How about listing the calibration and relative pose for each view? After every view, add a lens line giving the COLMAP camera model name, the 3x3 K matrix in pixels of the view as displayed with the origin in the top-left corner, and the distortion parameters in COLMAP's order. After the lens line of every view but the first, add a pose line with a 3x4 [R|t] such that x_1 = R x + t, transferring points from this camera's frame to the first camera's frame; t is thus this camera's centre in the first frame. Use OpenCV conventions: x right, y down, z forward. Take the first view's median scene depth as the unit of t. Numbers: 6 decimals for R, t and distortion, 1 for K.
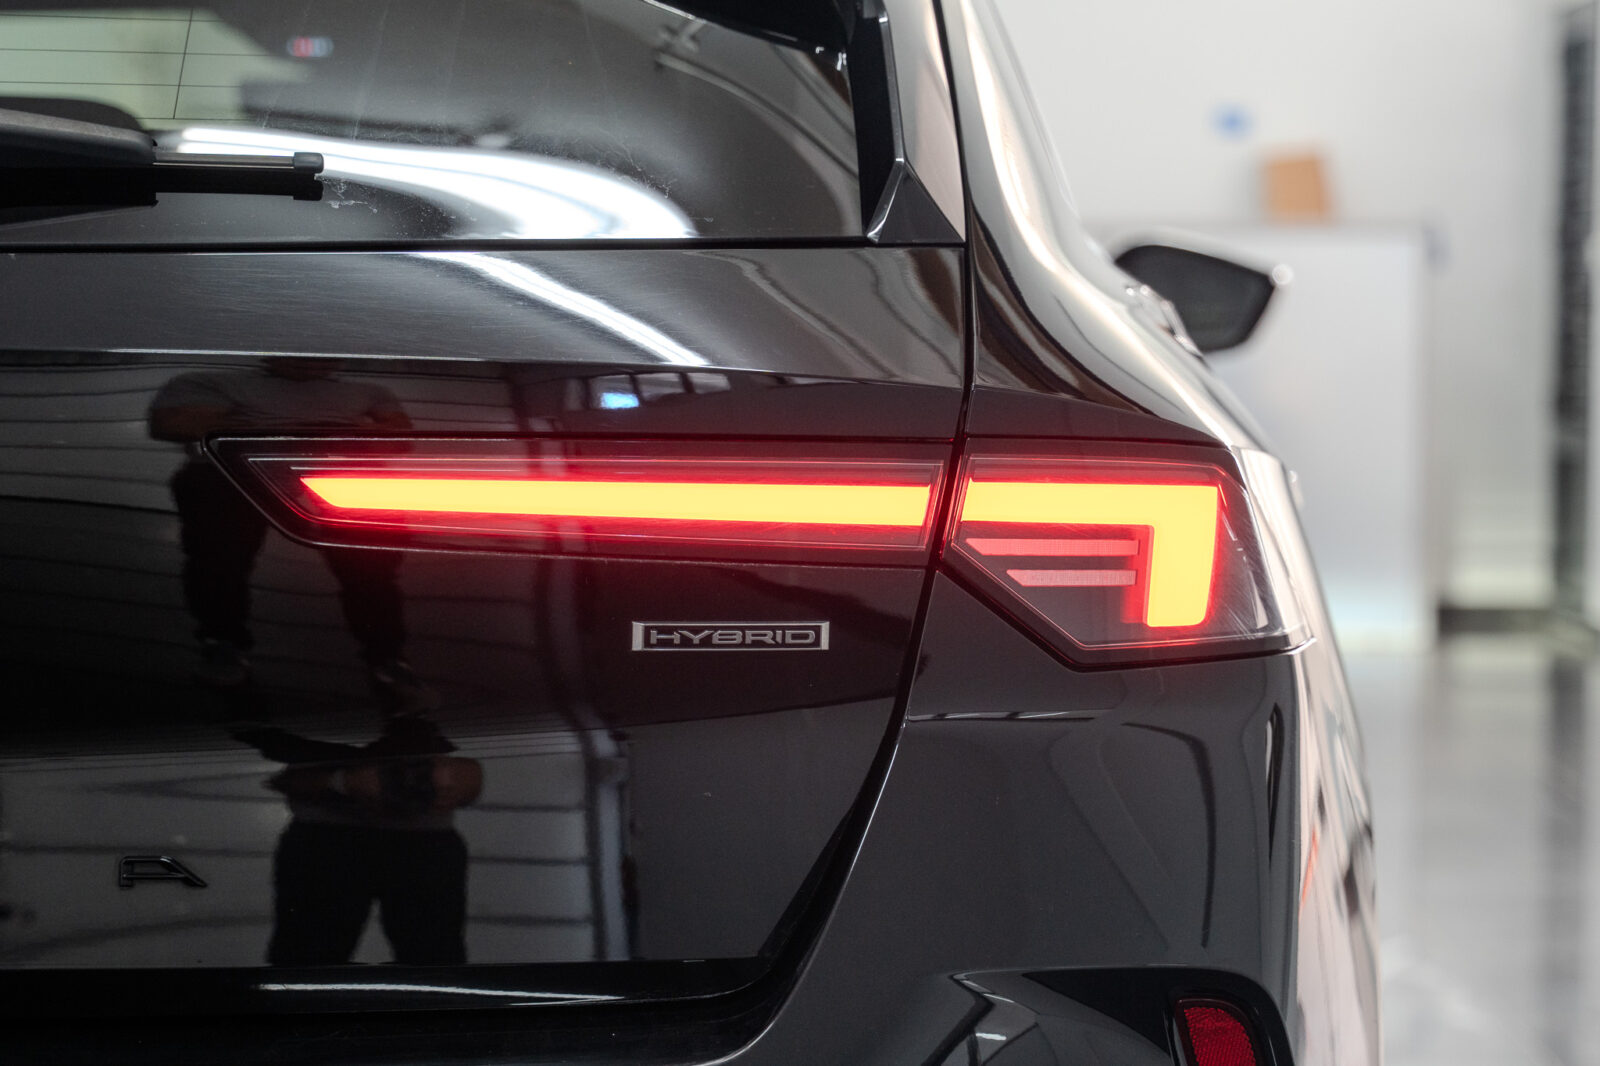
lens RADIAL K [[3752.8, 0, 800.0], [0, 3752.8, 533.0], [0, 0, 1]] dist [0.027067, -0.001429]
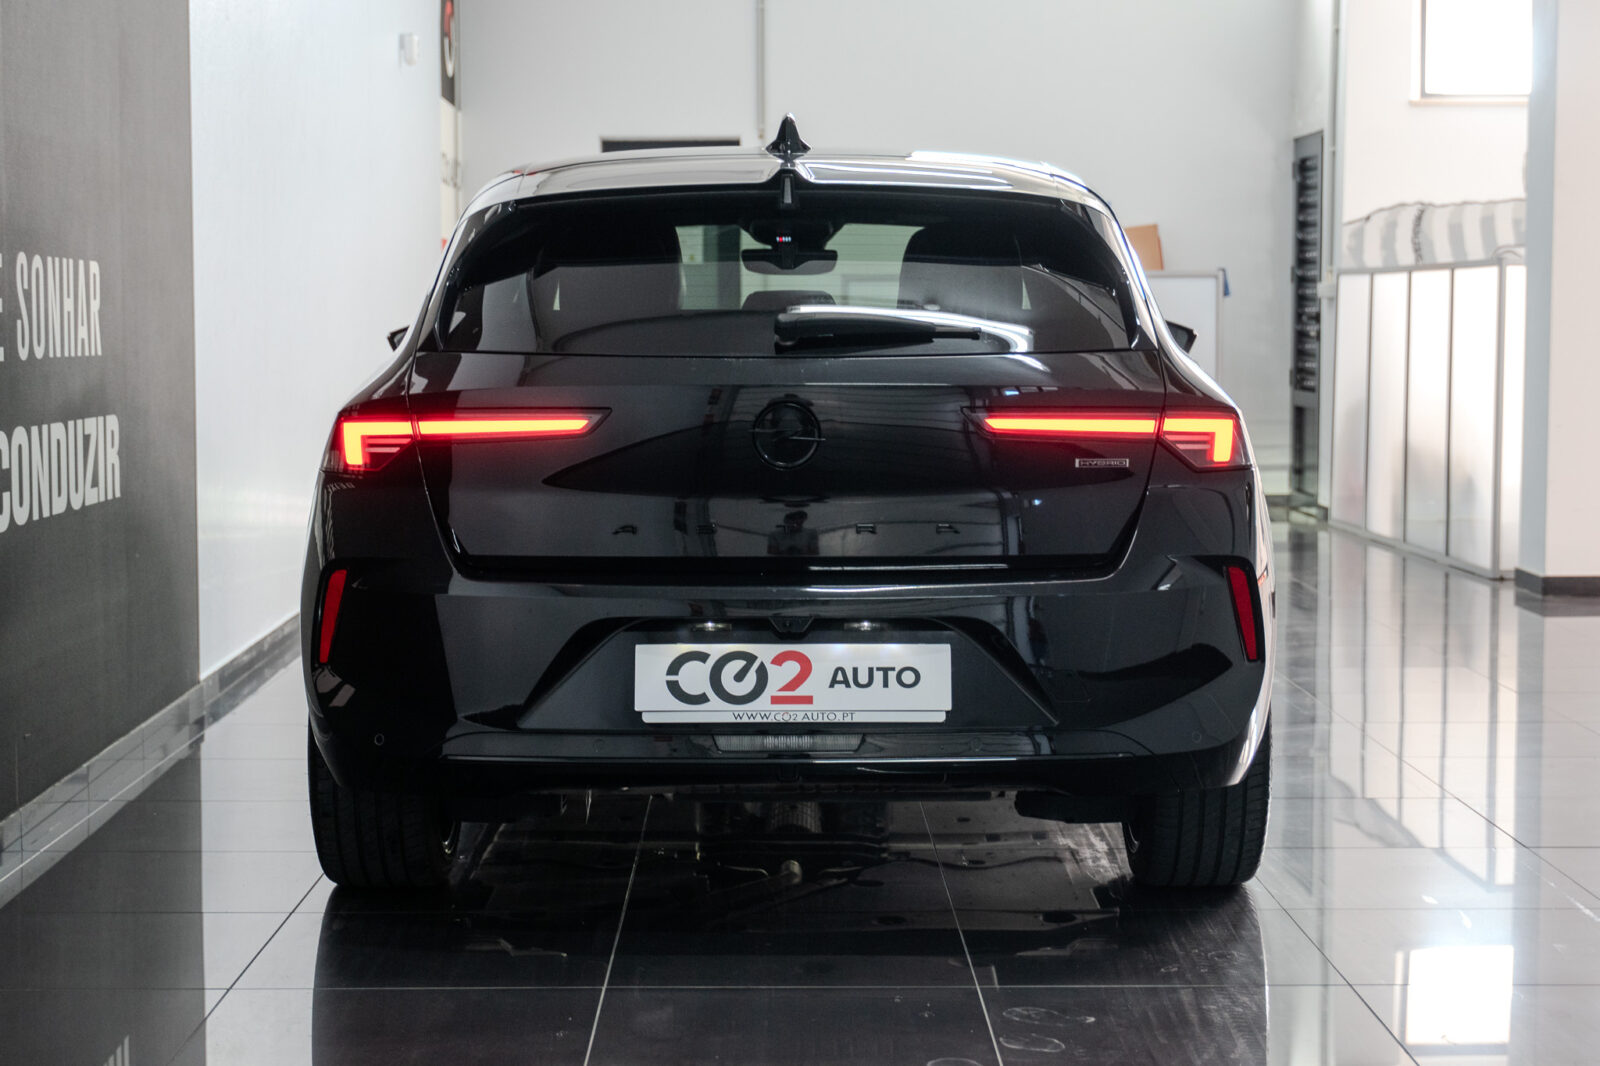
lens RADIAL K [[2836.4, 0, 800.0], [0, 2836.4, 533.0], [0, 0, 1]] dist [0.002051, 0.038770]
pose [[0.999691, -0.008578, 0.023317, -0.356539], [0.008020, 0.999681, 0.023946, 0.026279], [-0.023515, -0.023752, 0.999441, -1.633882]]
